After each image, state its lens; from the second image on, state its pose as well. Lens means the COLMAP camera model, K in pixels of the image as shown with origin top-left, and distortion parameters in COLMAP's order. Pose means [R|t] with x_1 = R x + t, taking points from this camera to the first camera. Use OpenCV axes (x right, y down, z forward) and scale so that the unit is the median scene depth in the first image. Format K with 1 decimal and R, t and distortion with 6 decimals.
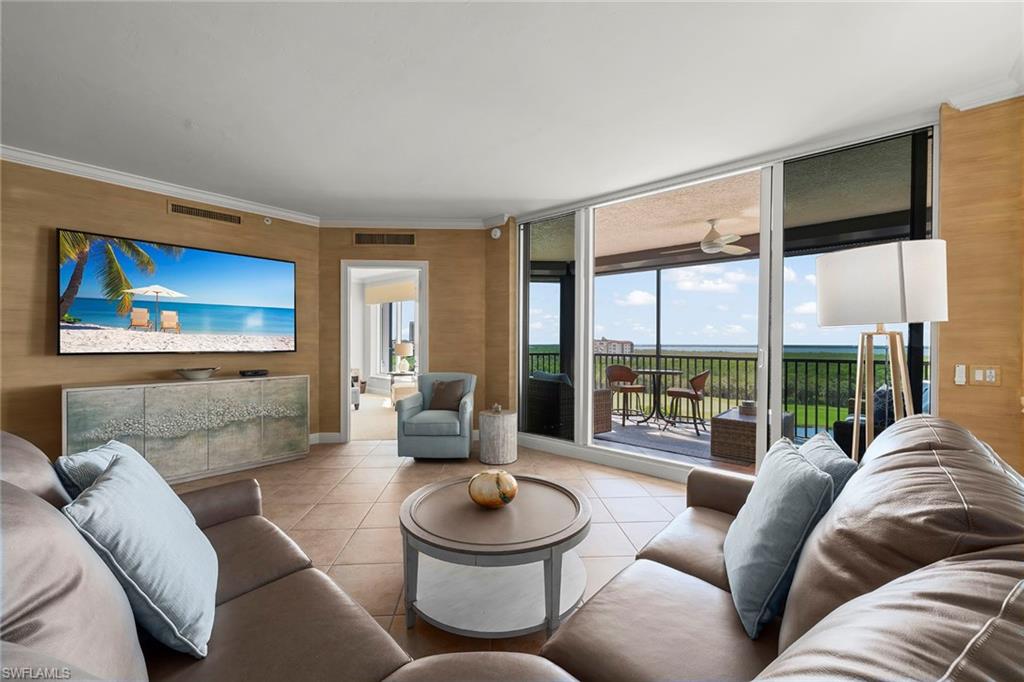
lens RADIAL K [[411.1, 0, 506.4], [0, 411.1, 342.3], [0, 0, 1]] dist [-0.000242, 0.000303]
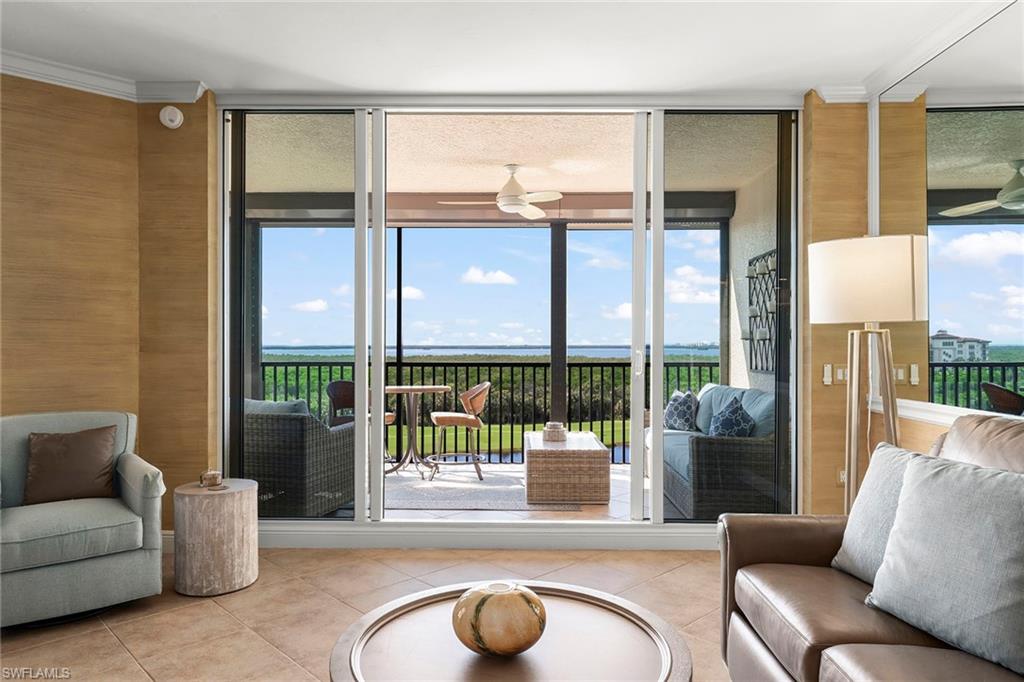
lens RADIAL K [[675.6, 0, 512.0], [0, 675.6, 341.0], [0, 0, 1]] dist [-0.006137, 0.000086]
pose [[0.754153, -0.001096, 0.656698, -0.281614], [0.002234, 0.999997, -0.000897, -0.000723], [-0.656695, 0.002144, 0.754153, 0.164763]]
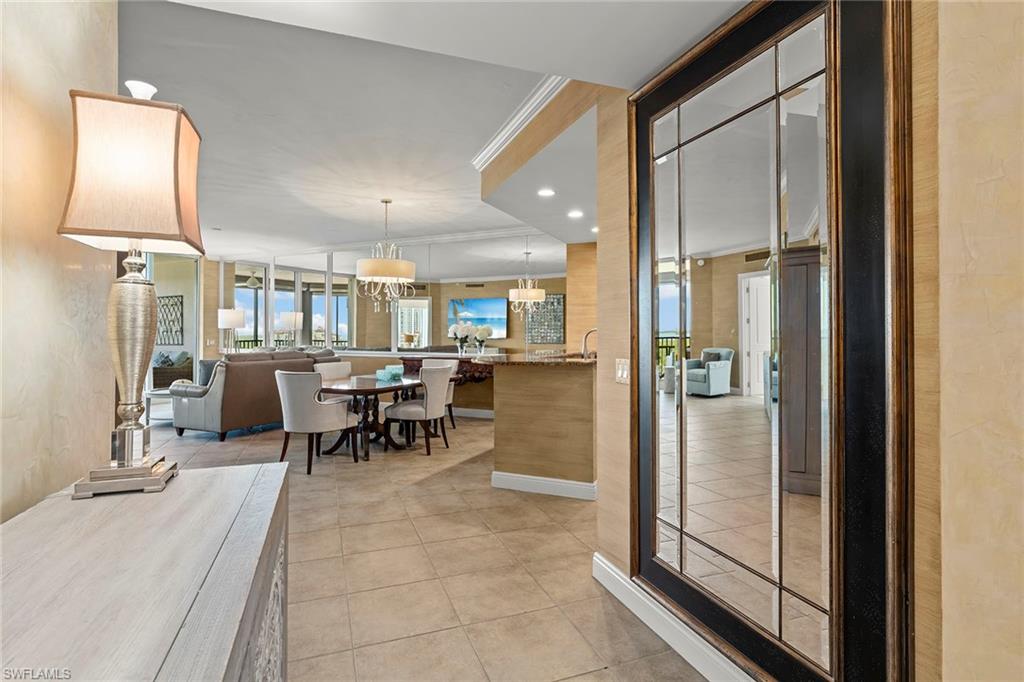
lens RADIAL K [[528.9, 0, 513.4], [0, 528.9, 327.9], [0, 0, 1]] dist [0.000385, 0.000059]
pose [[-0.288390, 0.005098, 0.957499, -1.973184], [-0.000479, 0.999985, -0.005469, -0.006384], [-0.957513, -0.002036, -0.288383, -0.046647]]
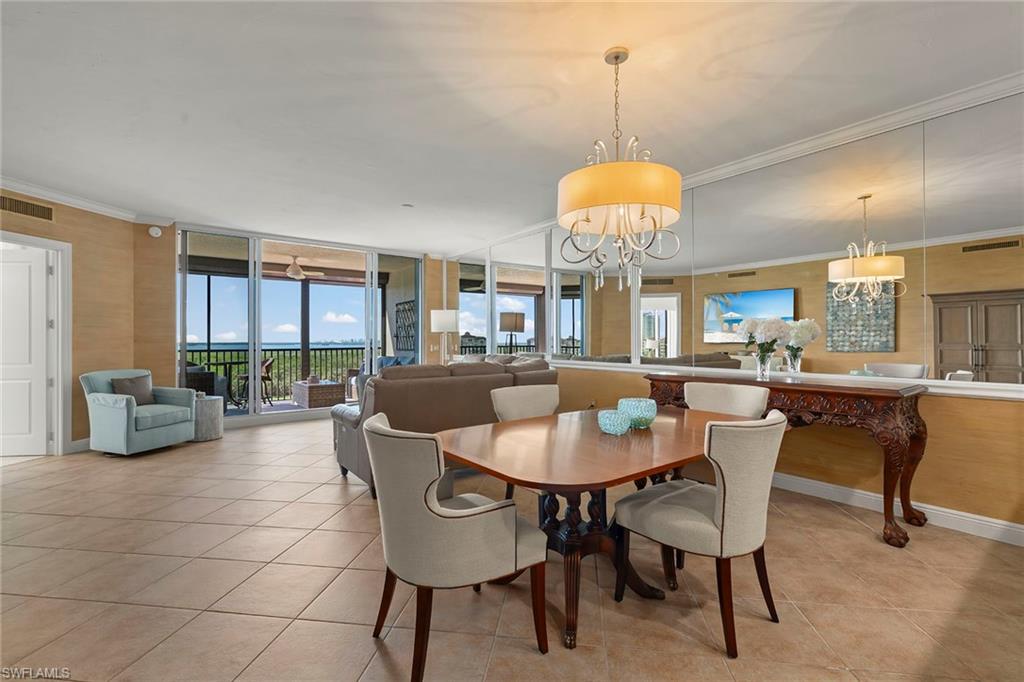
lens RADIAL K [[461.7, 0, 513.8], [0, 461.7, 336.1], [0, 0, 1]] dist [-0.000771, -0.000058]
pose [[0.184742, 0.003743, 0.982780, -1.143403], [0.005547, 0.999973, -0.004851, 0.006819], [-0.982771, 0.006348, 0.184716, -0.104555]]
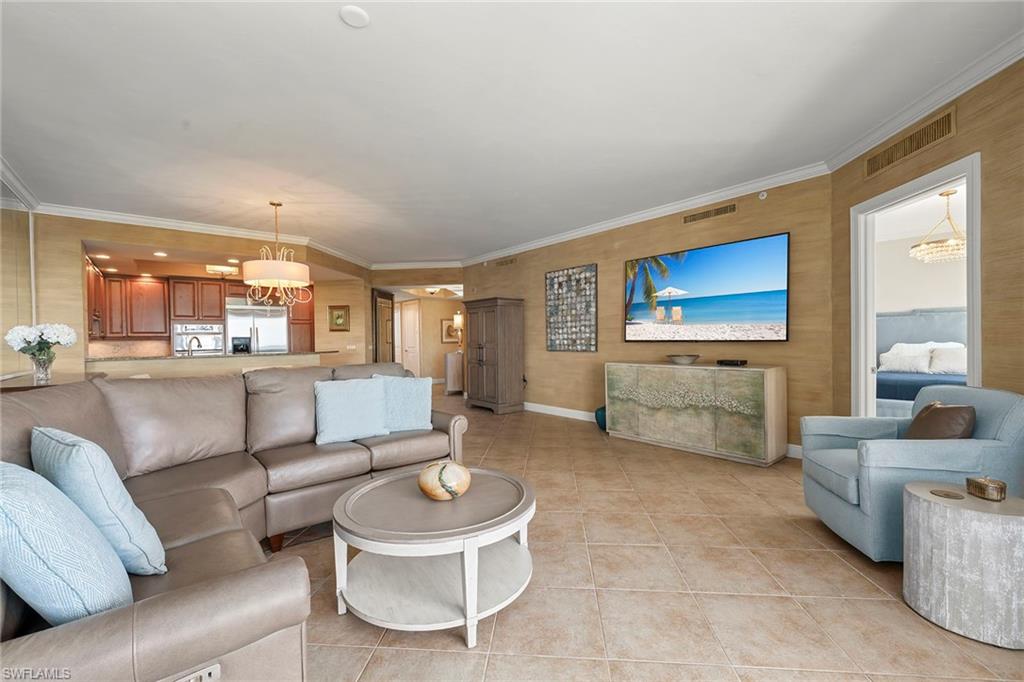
lens RADIAL K [[411.1, 0, 506.4], [0, 411.1, 342.3], [0, 0, 1]] dist [-0.000242, 0.000303]
pose [[-0.142263, 0.006401, -0.989808, 0.424576], [0.011180, 0.999926, 0.004860, 0.016398], [0.989766, -0.010375, -0.142324, 0.618382]]
